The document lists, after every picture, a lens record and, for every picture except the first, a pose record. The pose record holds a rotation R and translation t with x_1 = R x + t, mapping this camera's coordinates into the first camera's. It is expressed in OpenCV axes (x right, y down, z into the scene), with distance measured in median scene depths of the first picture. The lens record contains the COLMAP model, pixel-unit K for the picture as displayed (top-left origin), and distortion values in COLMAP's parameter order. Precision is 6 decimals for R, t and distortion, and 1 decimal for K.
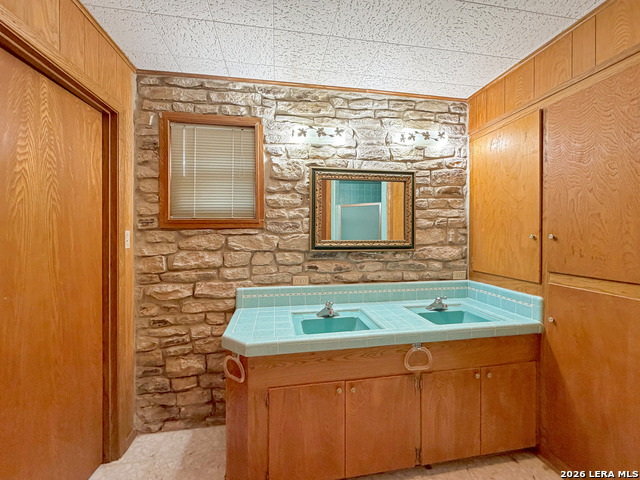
lens RADIAL K [[258.0, 0, 318.7], [0, 258.0, 236.8], [0, 0, 1]] dist [0.000557, 0.000380]
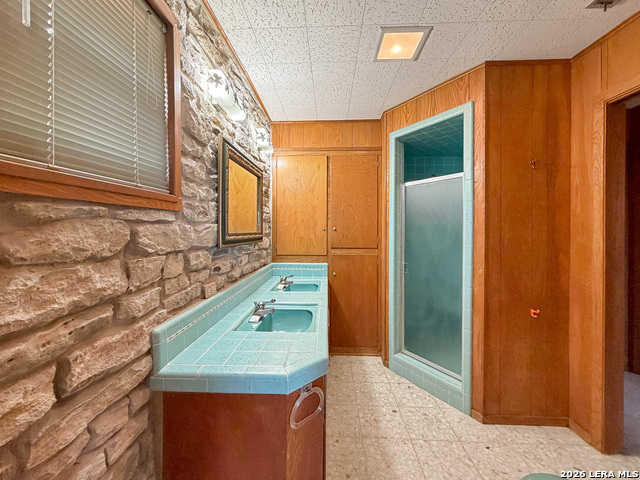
lens RADIAL K [[258.0, 0, 320.5], [0, 258.0, 233.9], [0, 0, 1]] dist [0.000557, 0.000380]
pose [[0.205375, -0.013535, 0.978590, -0.734433], [0.011077, 0.999872, 0.011505, 0.012728], [-0.978621, 0.008477, 0.205499, 0.586249]]
